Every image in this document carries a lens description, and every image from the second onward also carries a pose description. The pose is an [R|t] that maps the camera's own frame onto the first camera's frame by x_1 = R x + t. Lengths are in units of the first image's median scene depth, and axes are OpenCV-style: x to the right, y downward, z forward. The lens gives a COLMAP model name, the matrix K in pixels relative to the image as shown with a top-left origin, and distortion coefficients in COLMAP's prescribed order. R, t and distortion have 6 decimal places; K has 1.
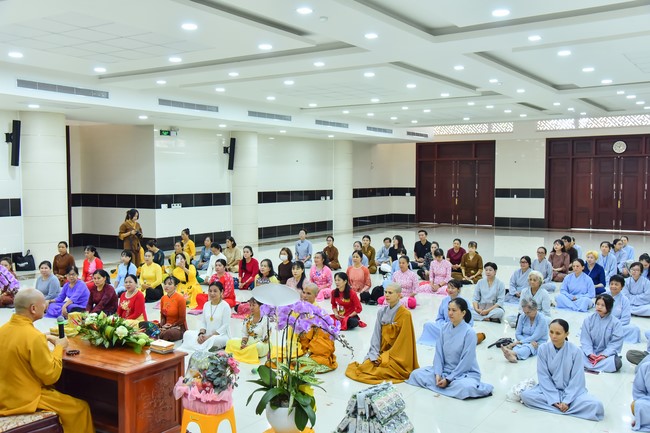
lens RADIAL K [[663.1, 0, 322.2], [0, 663.1, 212.2], [0, 0, 1]] dist [0.035882, 0.000000]
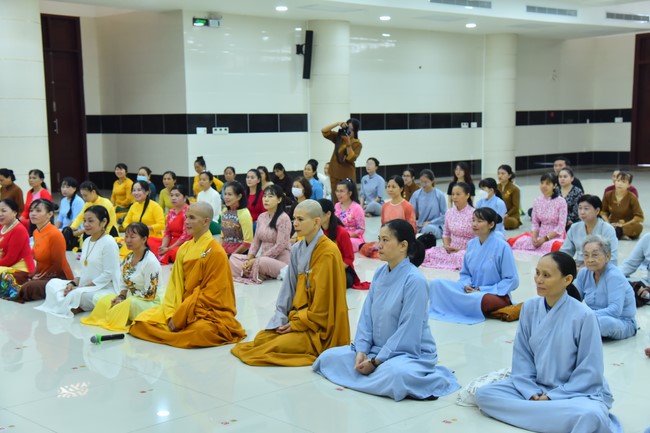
lens RADIAL K [[935.5, 0, 320.6], [0, 935.5, 225.5], [0, 0, 1]] dist [0.269110, 0.000000]
pose [[0.972129, 0.016757, -0.233847, 0.103332], [-0.002341, 0.998087, 0.061788, 0.025935], [0.234435, -0.059519, 0.970308, 0.062172]]
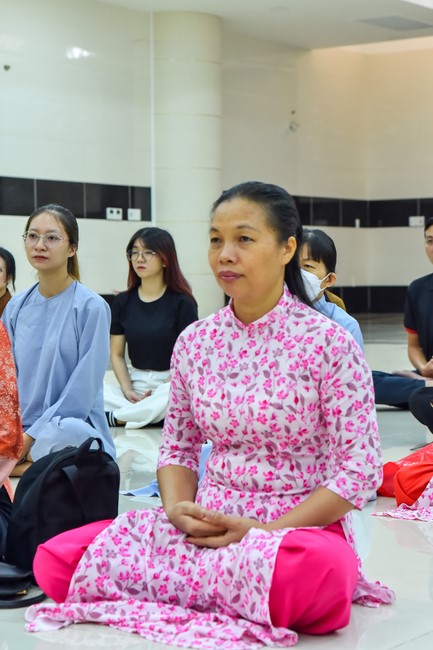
lens RADIAL K [[1622.3, 0, 214.9], [0, 1622.3, 319.3], [0, 0, 1]] dist [0.847129, 0.000000]
pose [[0.999972, -0.004921, -0.005650, 0.060334], [0.004805, 0.999781, -0.020370, 0.049205], [0.005749, 0.020343, 0.999777, 0.362056]]
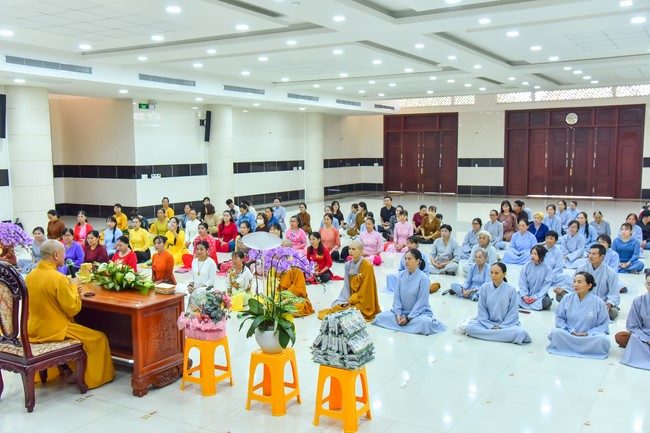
lens RADIAL K [[652.4, 0, 326.8], [0, 652.4, 217.3], [0, 0, 1]] dist [0.027568, 0.000000]
pose [[0.998677, -0.010645, 0.050313, -0.002092], [0.008043, 0.998633, 0.051646, 0.003945], [-0.050794, -0.051173, 0.997397, -0.044075]]
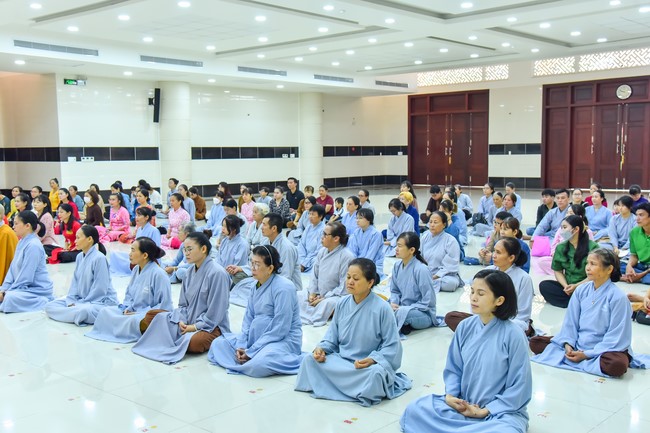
lens RADIAL K [[724.7, 0, 320.8], [0, 724.7, 224.0], [0, 0, 1]] dist [0.118110, 0.000000]
pose [[0.989663, 0.005660, -0.143298, 0.244714], [0.001606, 0.998721, 0.050533, 0.028512], [0.143401, -0.050241, 0.988389, -0.004248]]
